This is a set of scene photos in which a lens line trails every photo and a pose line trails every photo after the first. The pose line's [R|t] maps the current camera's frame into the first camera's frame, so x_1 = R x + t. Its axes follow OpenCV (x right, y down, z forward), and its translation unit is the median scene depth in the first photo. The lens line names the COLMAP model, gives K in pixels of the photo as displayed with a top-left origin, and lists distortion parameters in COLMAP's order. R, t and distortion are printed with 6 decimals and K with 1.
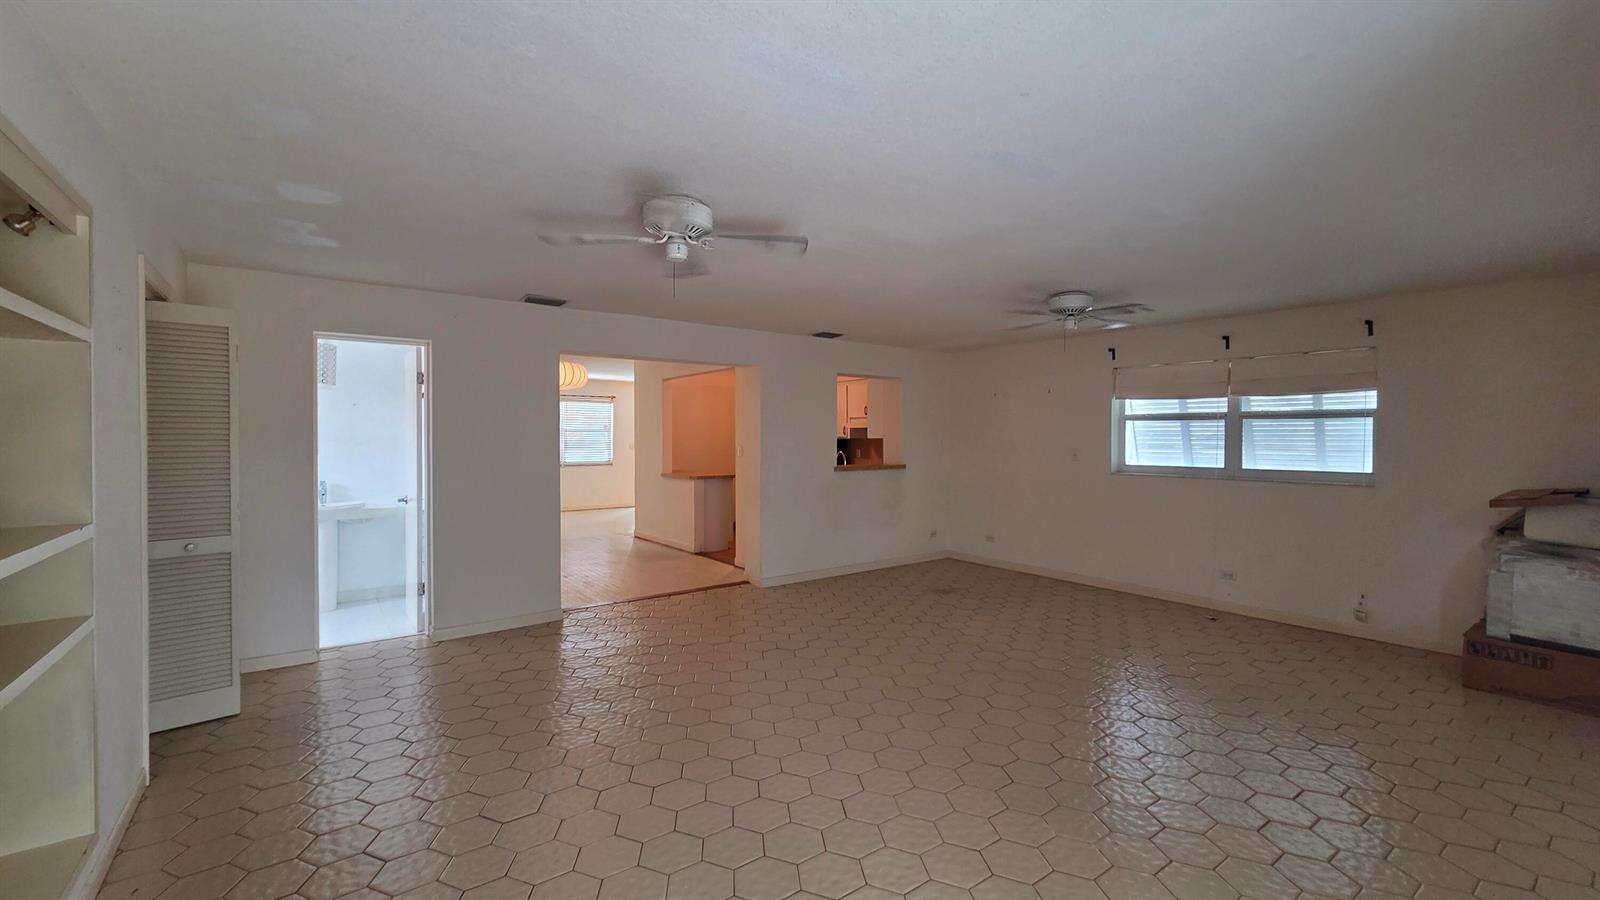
lens RADIAL K [[663.9, 0, 800.0], [0, 663.9, 450.0], [0, 0, 1]] dist [-0.001701, 0.000144]
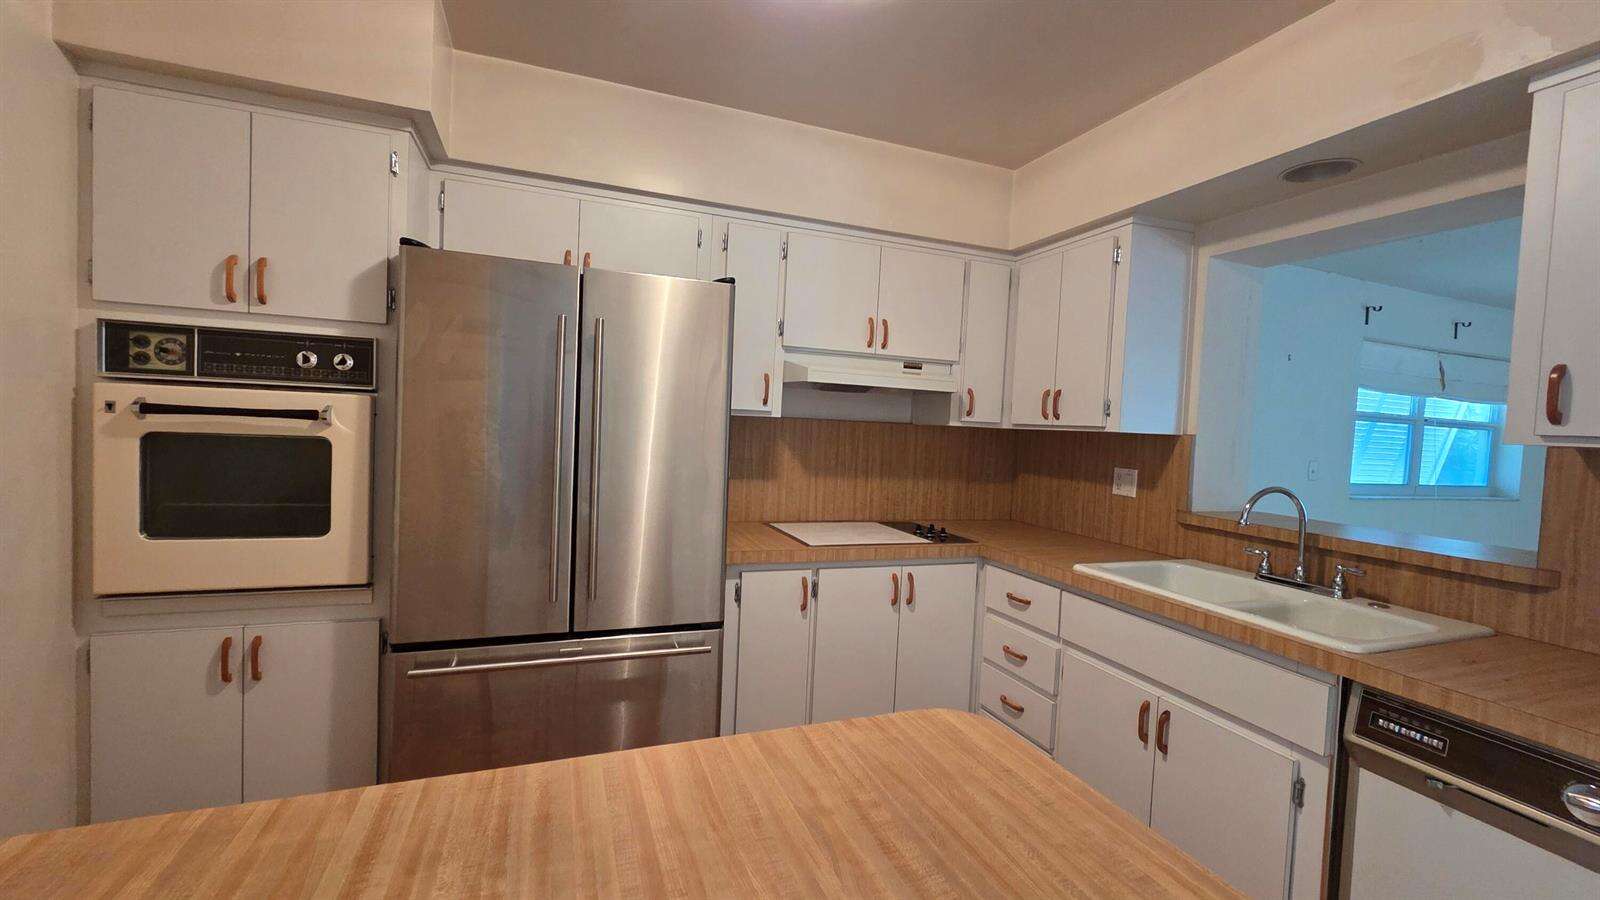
lens RADIAL K [[663.9, 0, 800.0], [0, 663.9, 450.0], [0, 0, 1]] dist [-0.001701, 0.000144]
pose [[0.266282, -0.037249, 0.963175, -0.228653], [-0.032425, 0.998341, 0.047573, -0.018980], [-0.963350, -0.043899, 0.264633, 0.982992]]
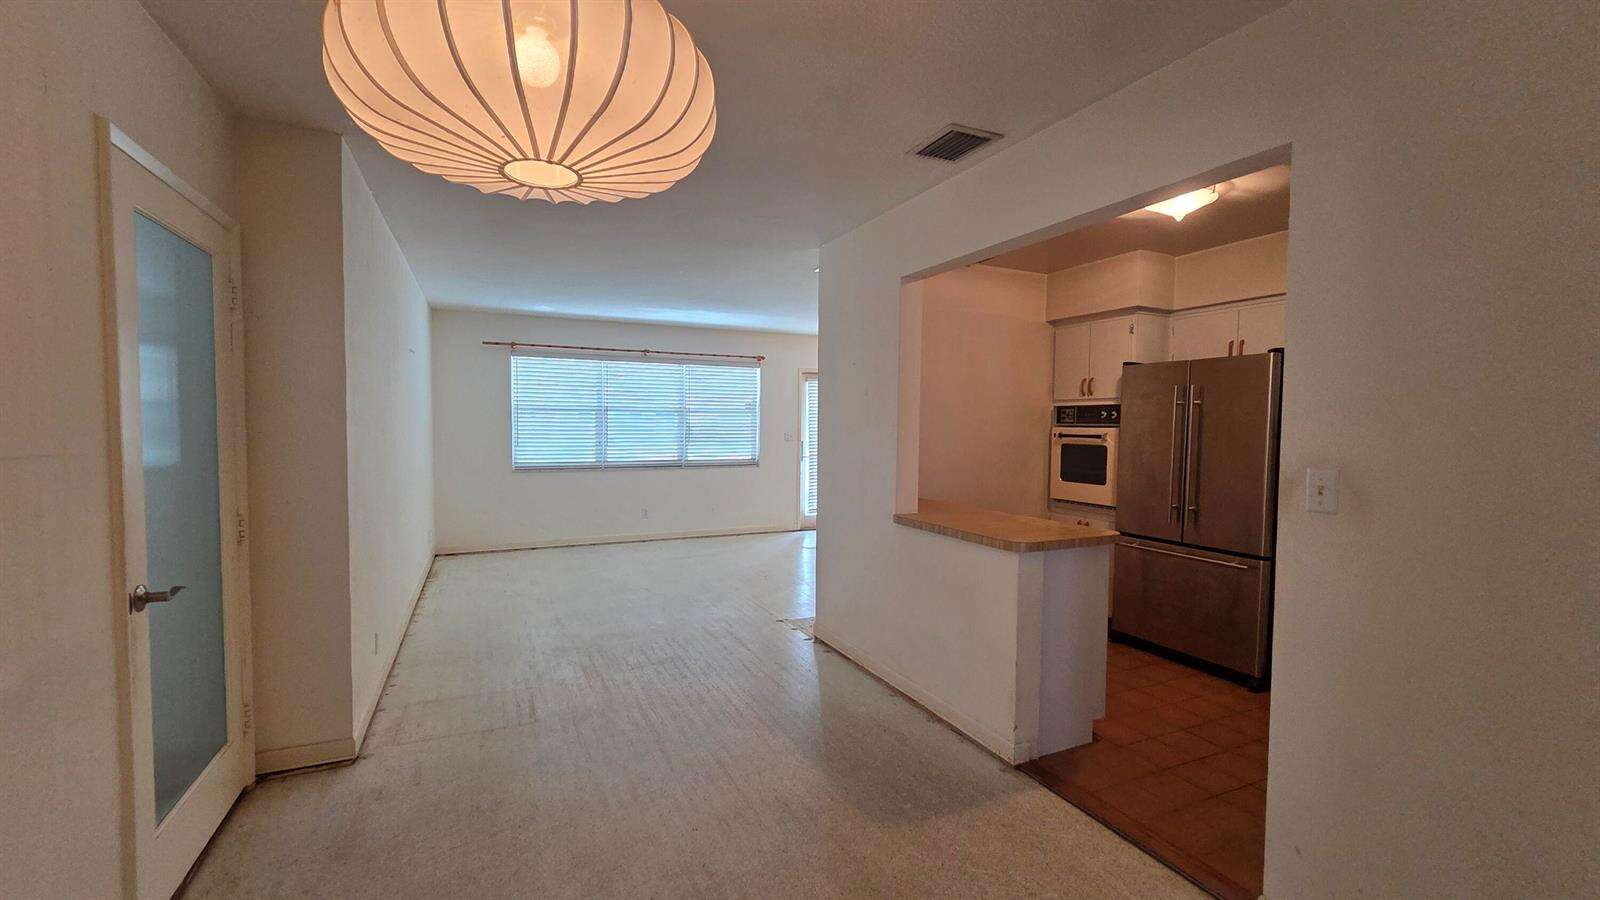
lens RADIAL K [[663.9, 0, 800.0], [0, 663.9, 450.0], [0, 0, 1]] dist [-0.001701, 0.000144]
pose [[0.982232, 0.016300, -0.186962, -0.206367], [-0.011407, 0.999564, 0.027218, -0.016332], [0.187324, -0.024602, 0.981990, 0.637523]]
